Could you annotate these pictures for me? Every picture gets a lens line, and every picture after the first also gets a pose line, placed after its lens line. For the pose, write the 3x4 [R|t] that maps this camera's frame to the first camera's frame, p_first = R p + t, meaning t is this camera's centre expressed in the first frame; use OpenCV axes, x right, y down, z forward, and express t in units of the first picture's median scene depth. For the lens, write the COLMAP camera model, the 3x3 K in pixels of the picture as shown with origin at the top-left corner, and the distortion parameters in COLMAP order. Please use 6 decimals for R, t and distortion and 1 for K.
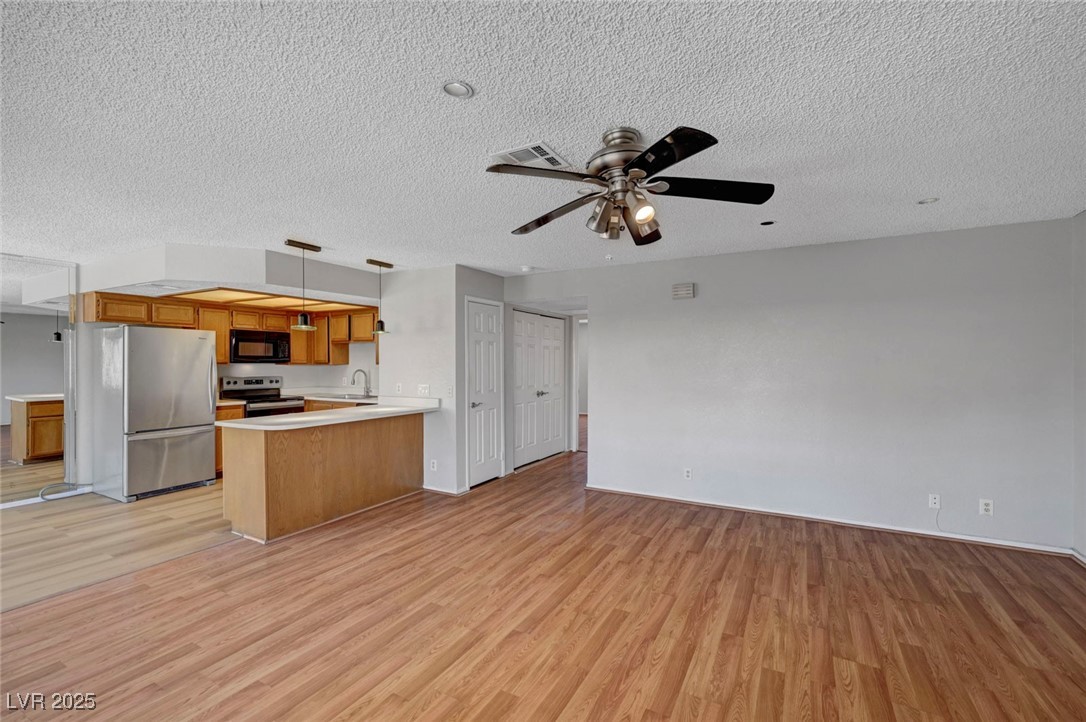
lens RADIAL K [[480.0, 0, 543.0], [0, 480.0, 361.0], [0, 0, 1]] dist [-0.000747, -0.000154]
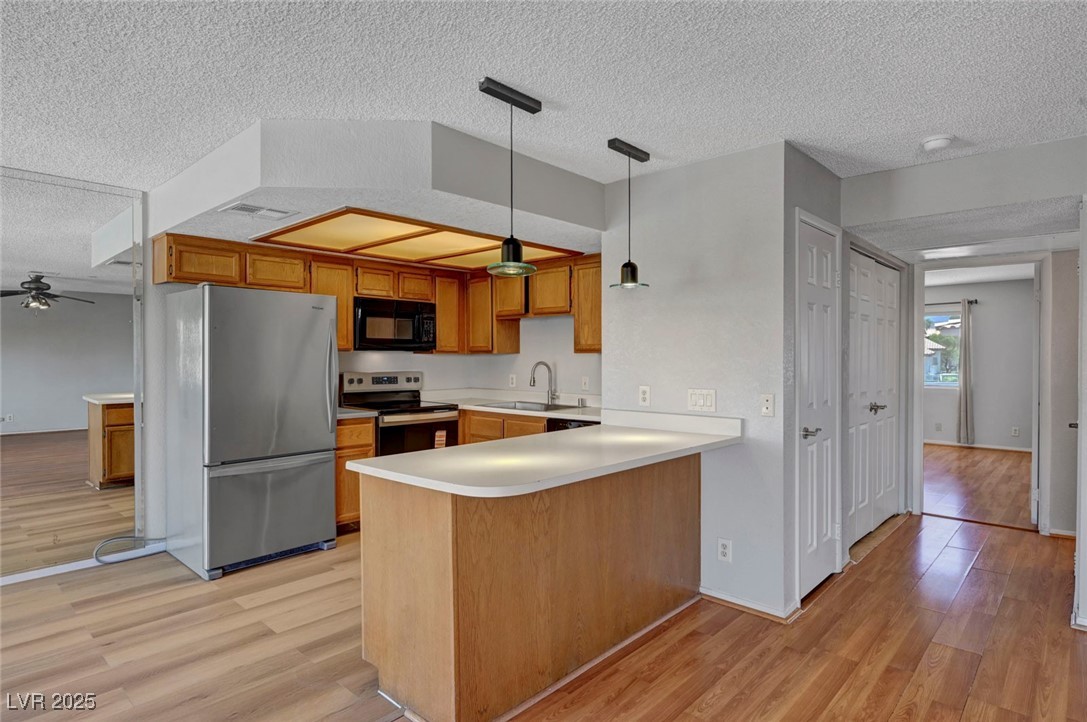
lens RADIAL K [[596.2, 0, 543.5], [0, 596.2, 361.0], [0, 0, 1]] dist [-0.000949, 0.000766]
pose [[0.971646, 0.003334, -0.236416, -0.243903], [-0.001095, 0.999953, 0.009602, 0.011745], [0.236437, -0.009071, 0.971604, 0.321960]]
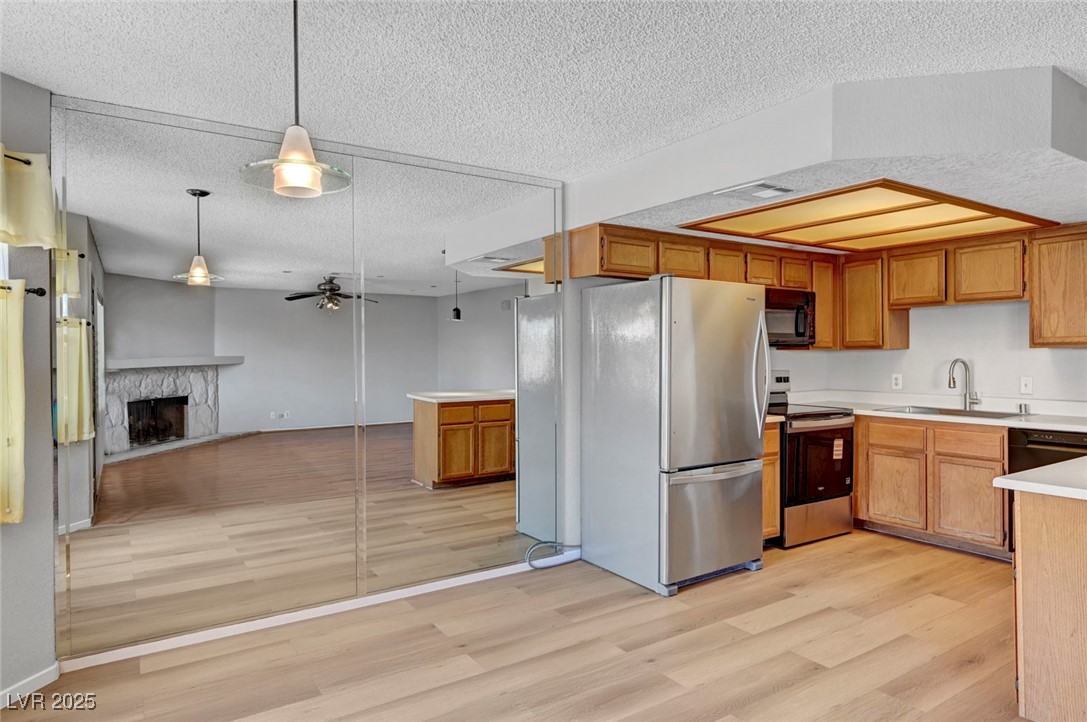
lens RADIAL K [[655.9, 0, 543.5], [0, 655.9, 361.0], [0, 0, 1]] dist [-0.004372, -0.002155]
pose [[0.885680, 0.001965, -0.464292, -0.548467], [0.004413, 0.999910, 0.012649, 0.011670], [0.464275, -0.013252, 0.885592, 0.227510]]
